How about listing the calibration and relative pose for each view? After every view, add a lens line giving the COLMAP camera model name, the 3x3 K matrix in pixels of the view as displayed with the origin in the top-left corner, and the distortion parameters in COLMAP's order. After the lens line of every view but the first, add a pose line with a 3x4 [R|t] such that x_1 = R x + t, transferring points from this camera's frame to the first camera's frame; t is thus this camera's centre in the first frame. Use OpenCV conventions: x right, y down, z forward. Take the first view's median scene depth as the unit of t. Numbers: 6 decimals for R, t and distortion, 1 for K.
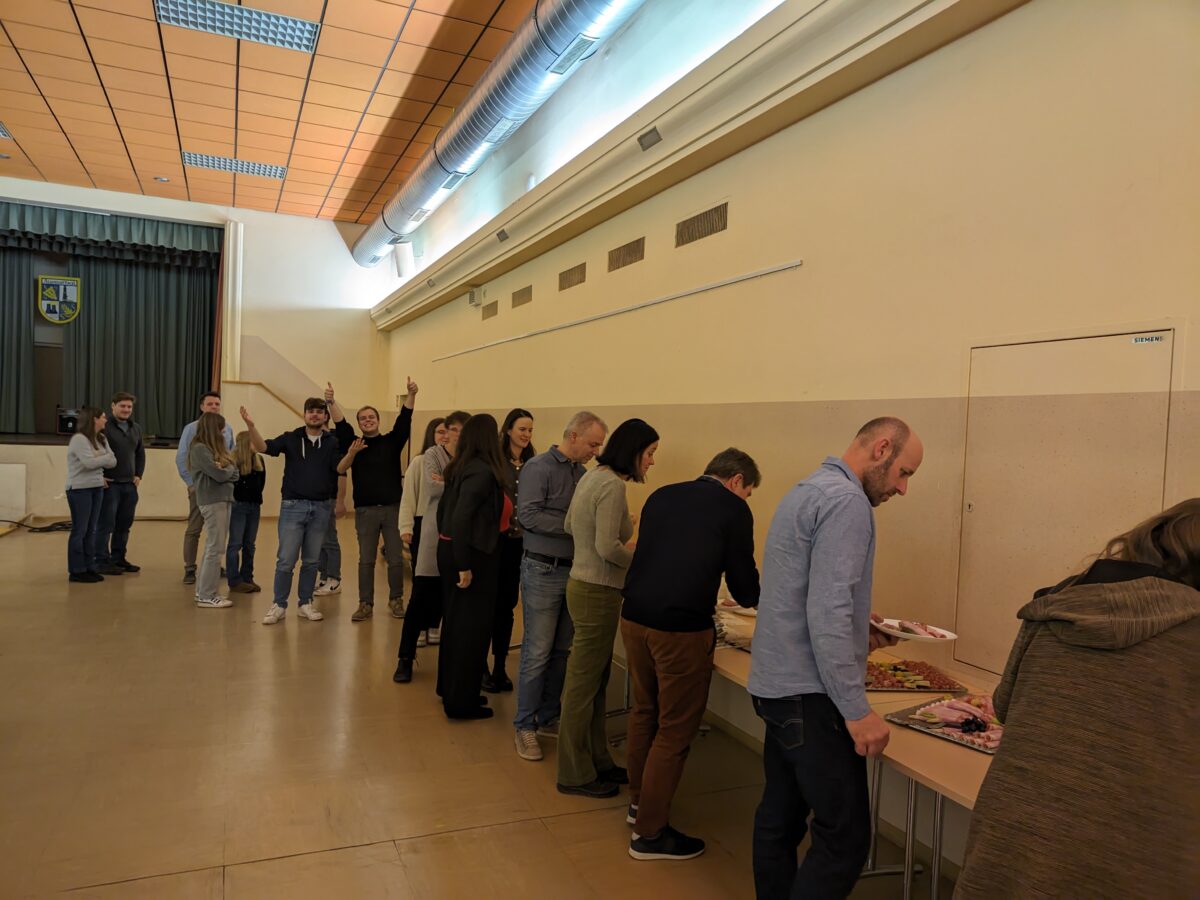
lens RADIAL K [[862.1, 0, 600.0], [0, 862.1, 450.0], [0, 0, 1]] dist [0.021351, 0.003651]
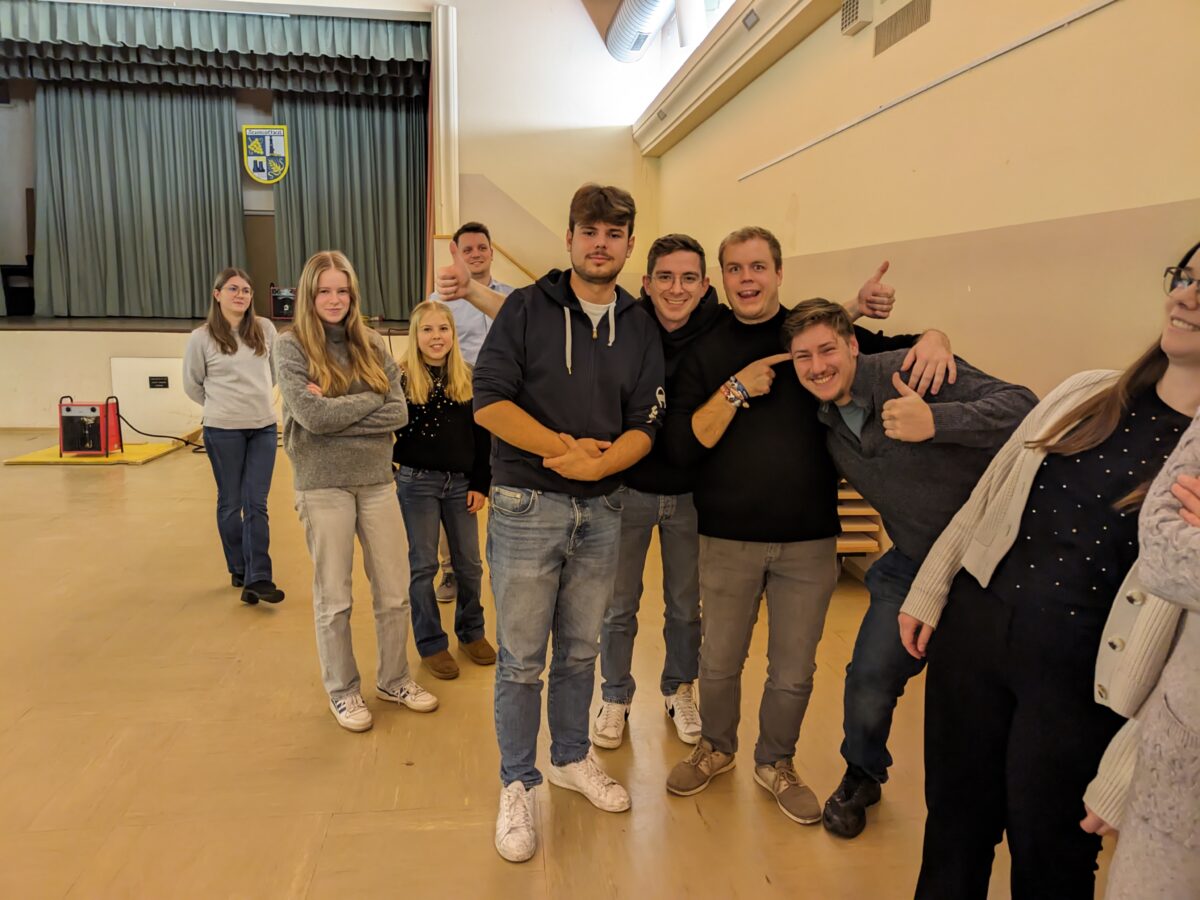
lens RADIAL K [[862.5, 0, 603.9], [0, 862.5, 439.0], [0, 0, 1]] dist [0.006444, 0.001365]
pose [[0.961657, 0.015121, -0.273837, -0.097029], [0.020040, 0.991936, 0.125149, -0.001137], [0.273521, -0.125838, 0.953599, 0.312436]]
